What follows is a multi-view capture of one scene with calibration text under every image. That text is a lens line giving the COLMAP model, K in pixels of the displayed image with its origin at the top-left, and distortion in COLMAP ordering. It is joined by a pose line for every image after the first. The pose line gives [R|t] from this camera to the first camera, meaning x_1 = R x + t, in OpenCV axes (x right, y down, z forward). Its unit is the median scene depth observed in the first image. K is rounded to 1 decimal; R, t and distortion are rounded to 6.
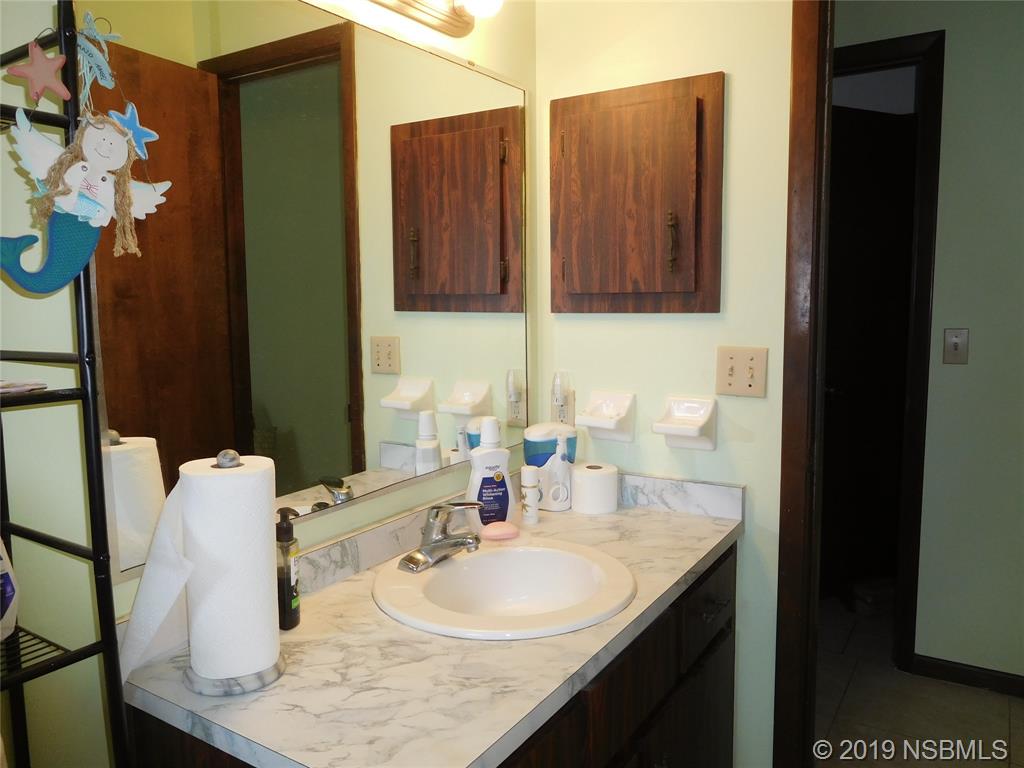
lens RADIAL K [[765.6, 0, 512.0], [0, 765.6, 384.0], [0, 0, 1]] dist [-0.010036, -0.008872]
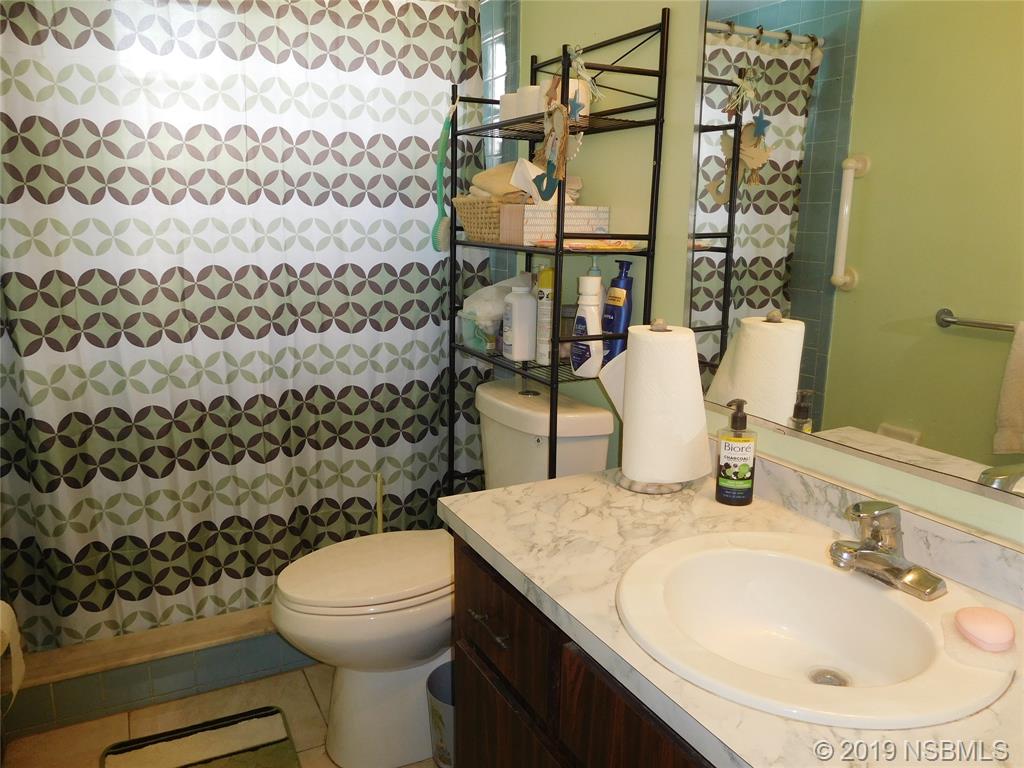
lens RADIAL K [[765.6, 0, 512.0], [0, 765.6, 384.0], [0, 0, 1]] dist [-0.010036, -0.008872]
pose [[-0.496856, 0.187022, -0.847441, 0.868260], [-0.108204, 0.955532, 0.274317, -0.135500], [0.861061, 0.227992, -0.454526, 1.333684]]
